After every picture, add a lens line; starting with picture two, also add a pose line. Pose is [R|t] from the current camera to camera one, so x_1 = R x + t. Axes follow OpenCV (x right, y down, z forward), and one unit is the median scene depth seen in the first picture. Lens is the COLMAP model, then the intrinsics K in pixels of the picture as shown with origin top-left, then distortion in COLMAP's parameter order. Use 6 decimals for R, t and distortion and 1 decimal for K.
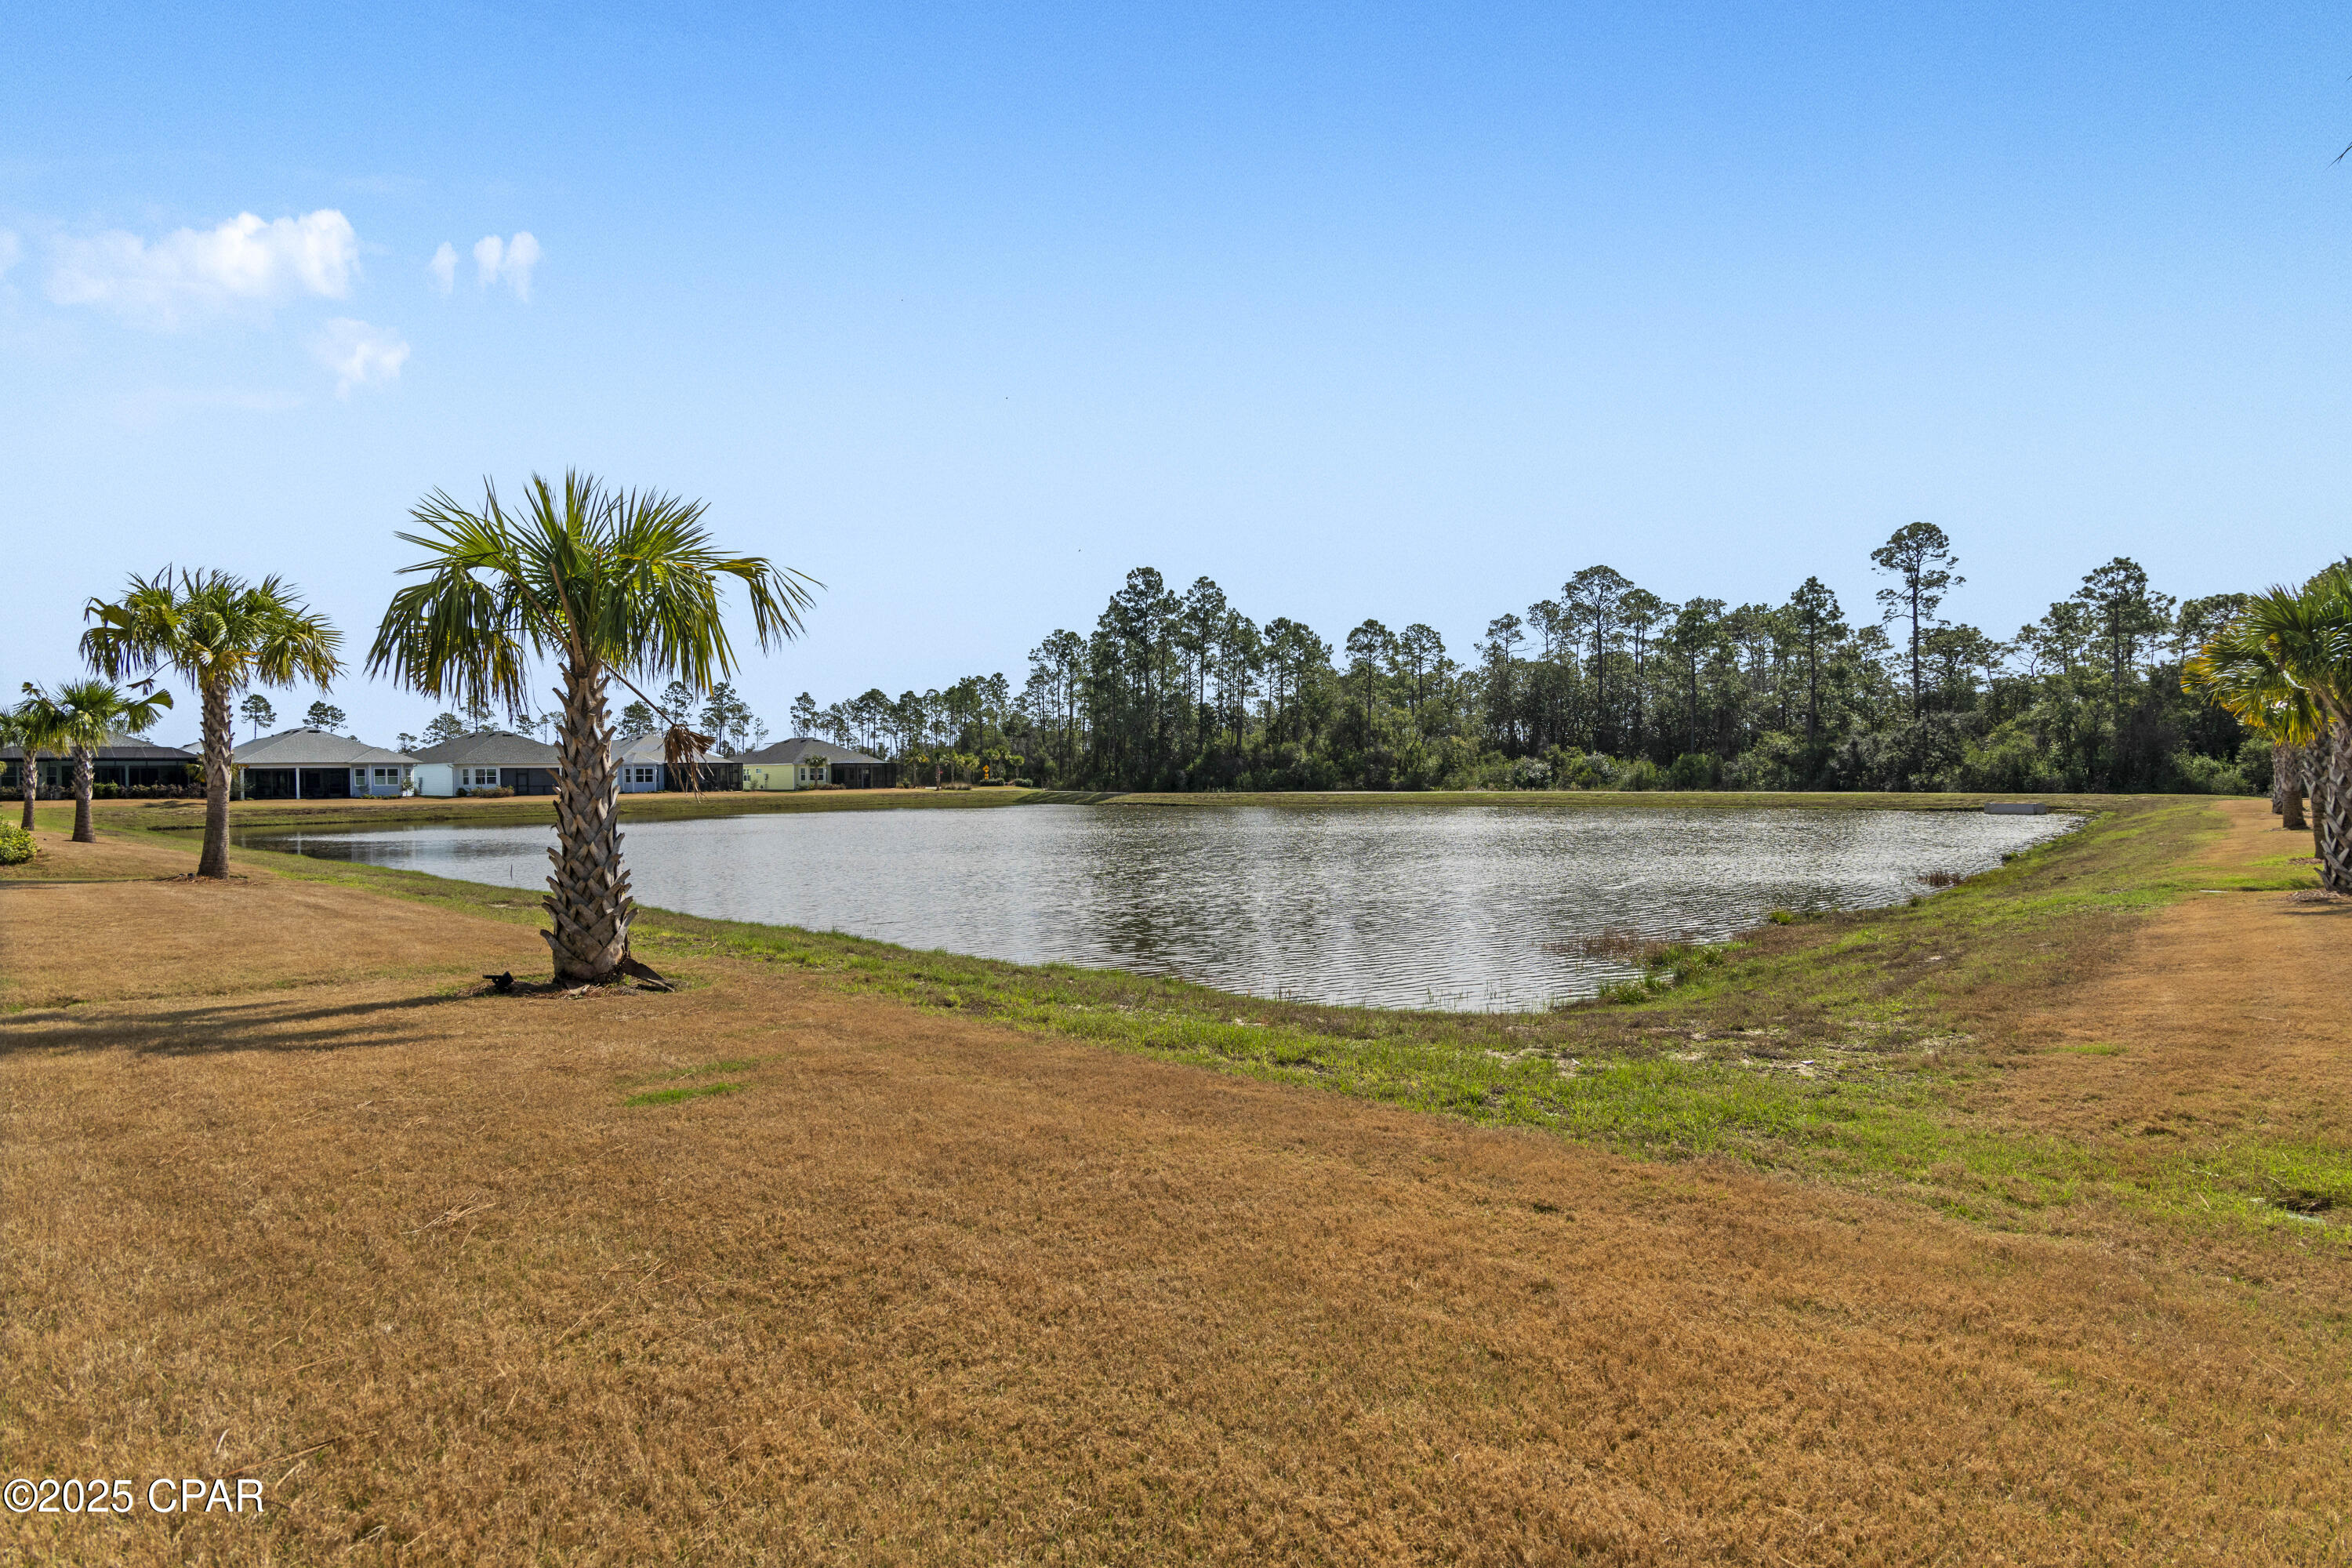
lens RADIAL K [[1183.1, 0, 1183.9], [0, 1183.1, 779.2], [0, 0, 1]] dist [0.008332, -0.001190]
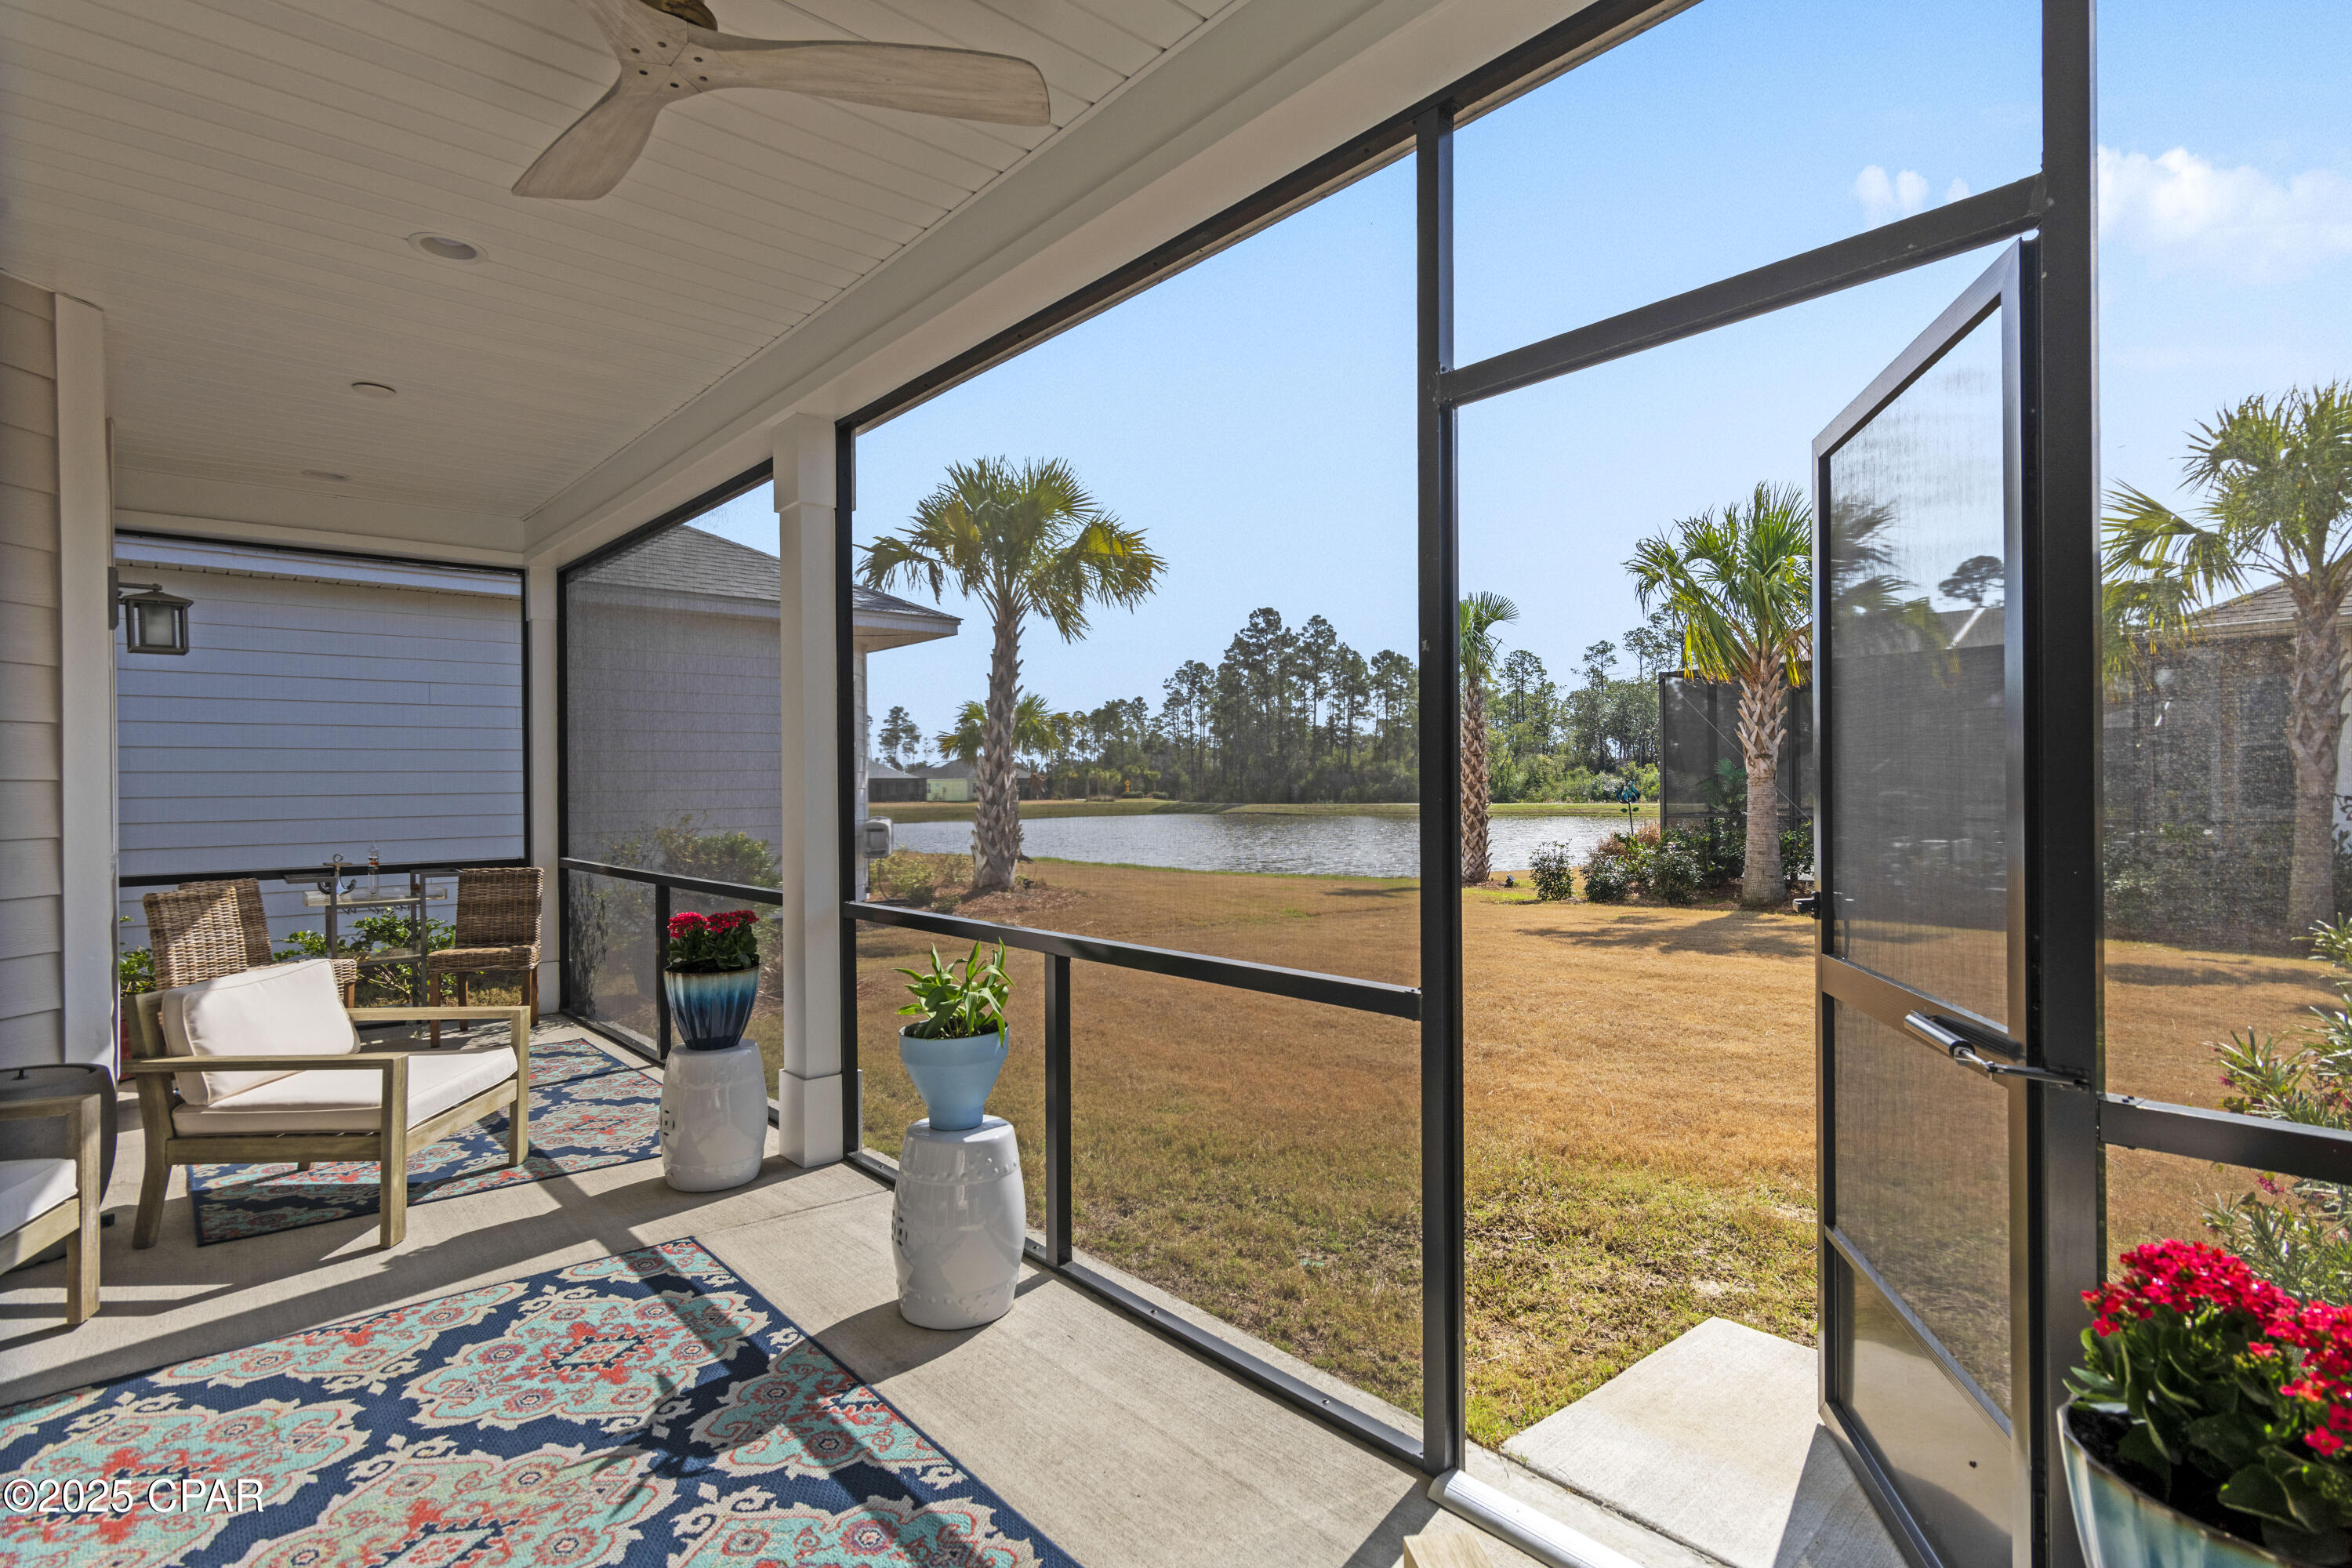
lens RADIAL K [[1183.1, 0, 1183.2], [0, 1183.1, 782.7], [0, 0, 1]] dist [0.008332, -0.001190]
pose [[0.993309, 0.000407, -0.115487, 0.020741], [-0.001293, 0.999970, -0.007591, -0.000614], [0.115481, 0.007690, 0.993280, -0.146043]]
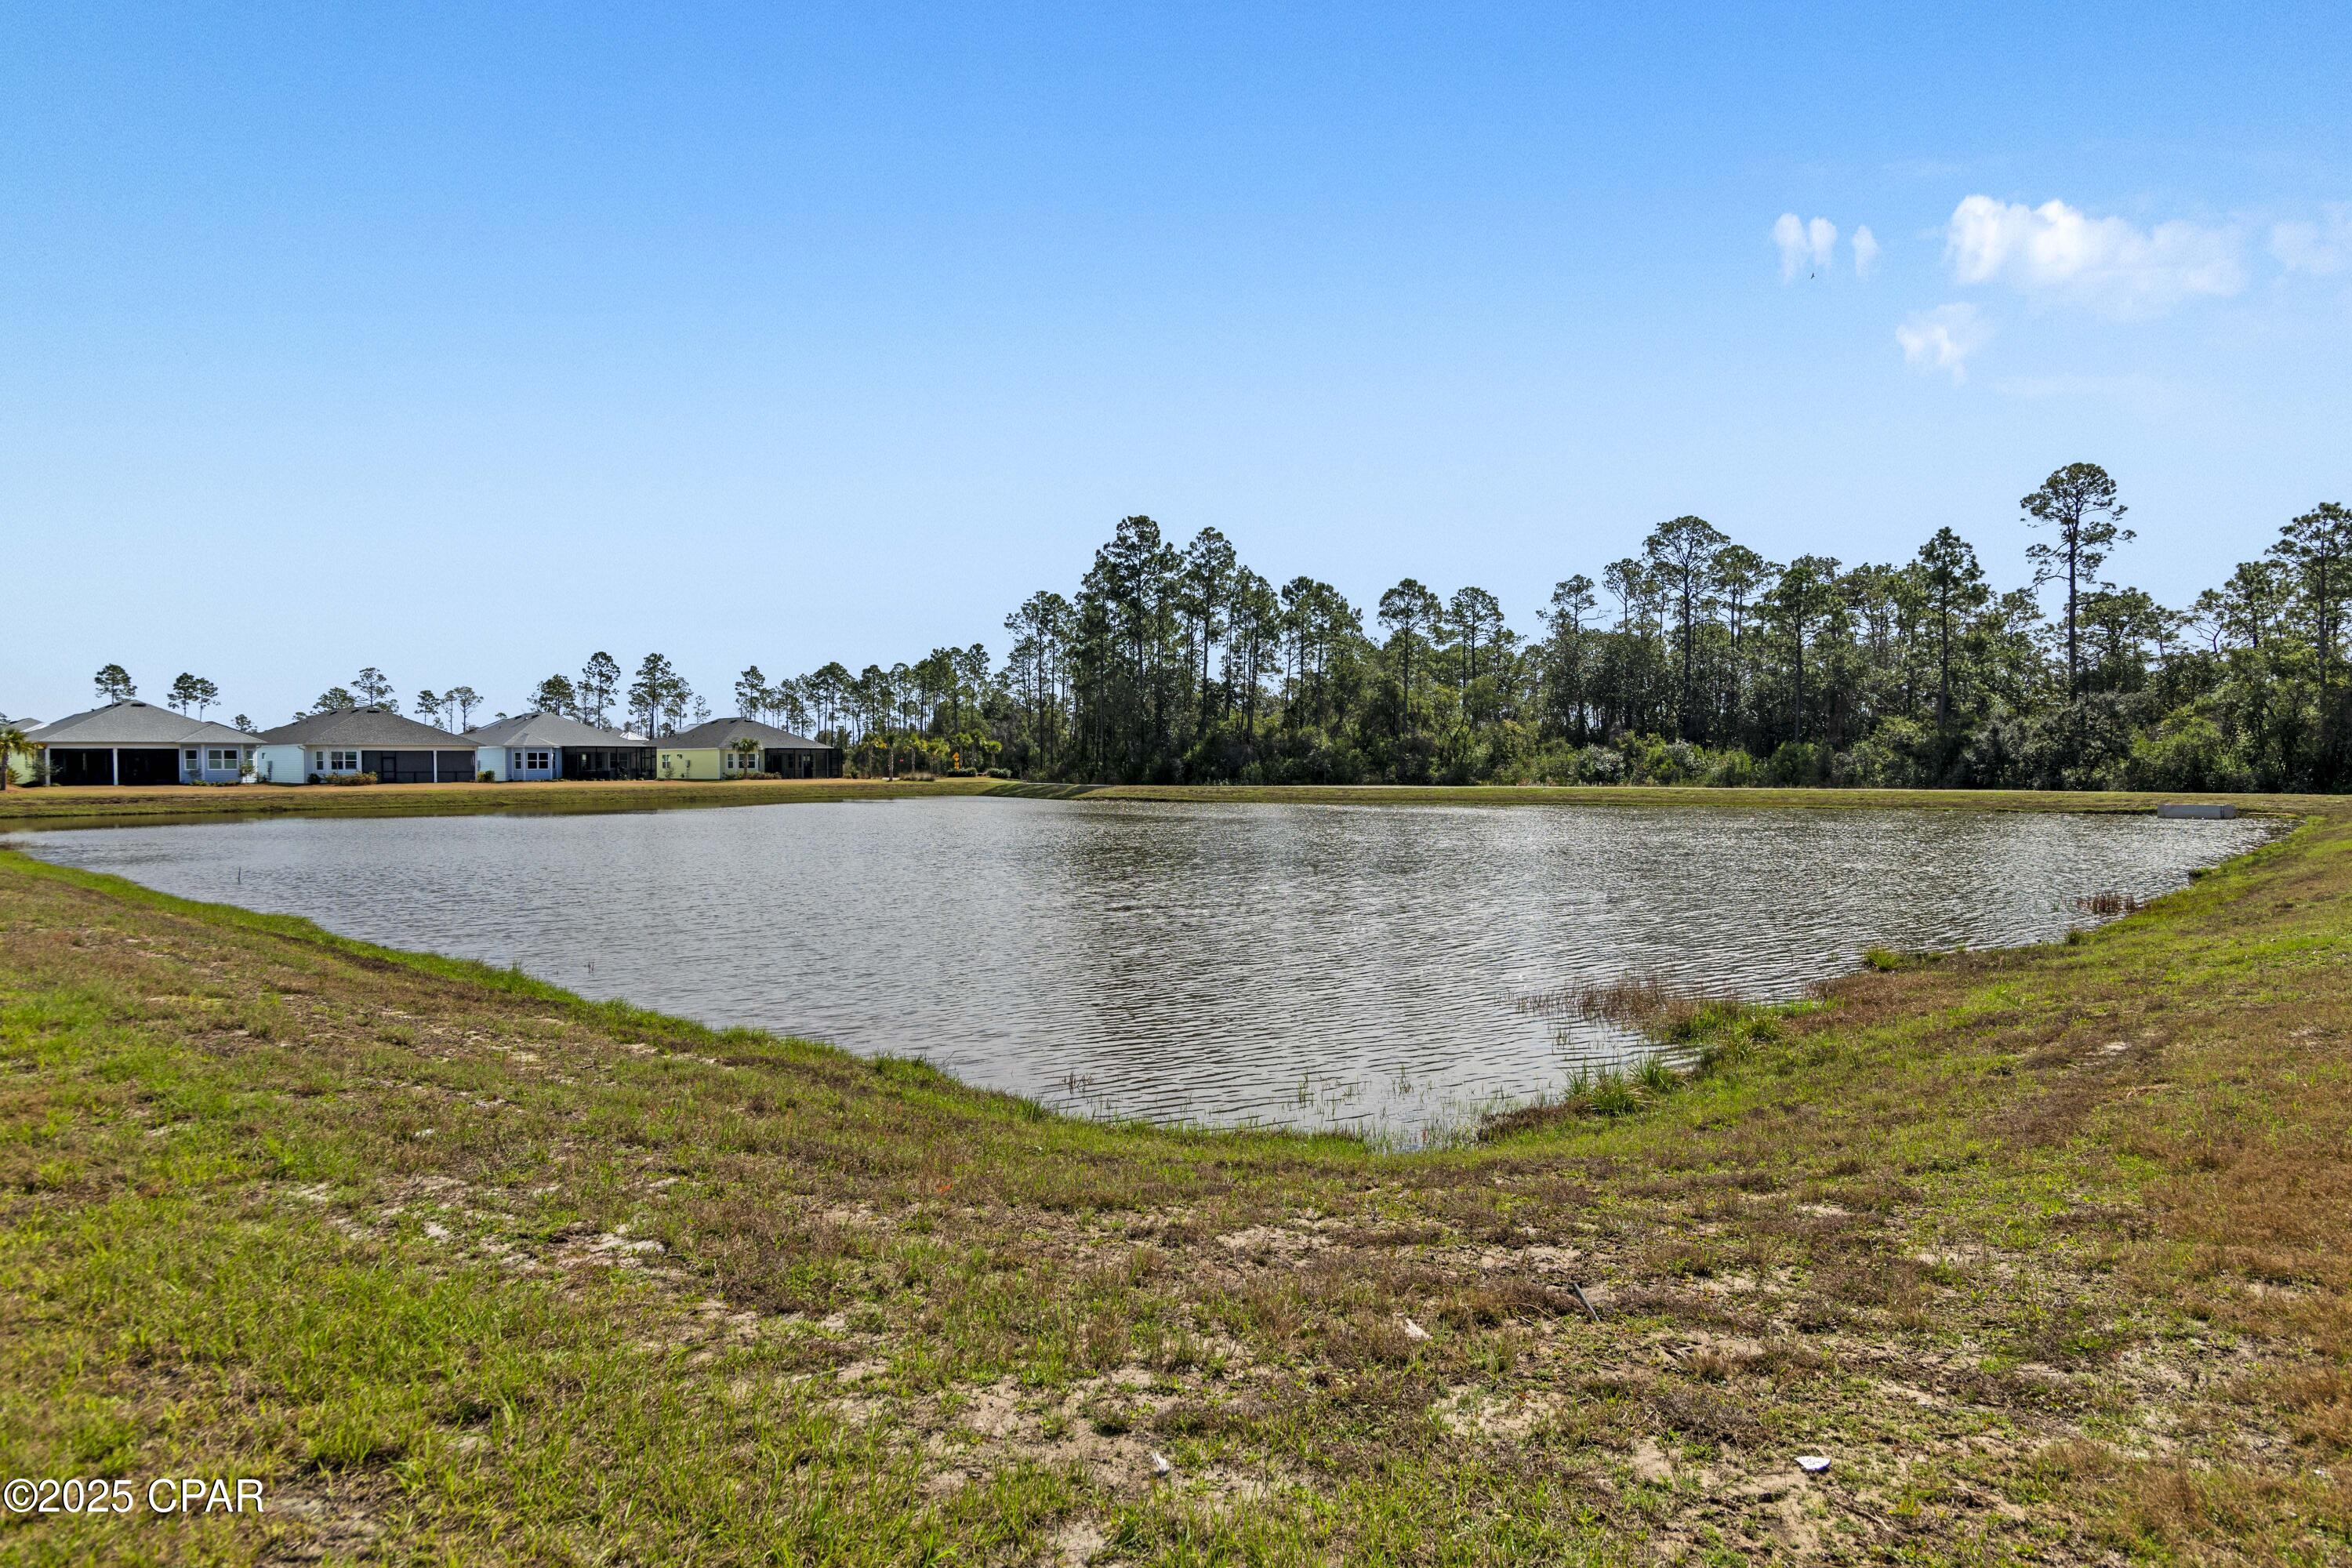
lens RADIAL K [[1361.0, 0, 1187.7], [0, 1361.0, 791.8], [0, 0, 1]] dist [0.016001, -0.014326]
pose [[0.999781, 0.007115, -0.019664, 0.021806], [-0.006836, 0.999875, 0.014243, 0.001786], [0.019762, -0.014106, 0.999705, 0.037261]]
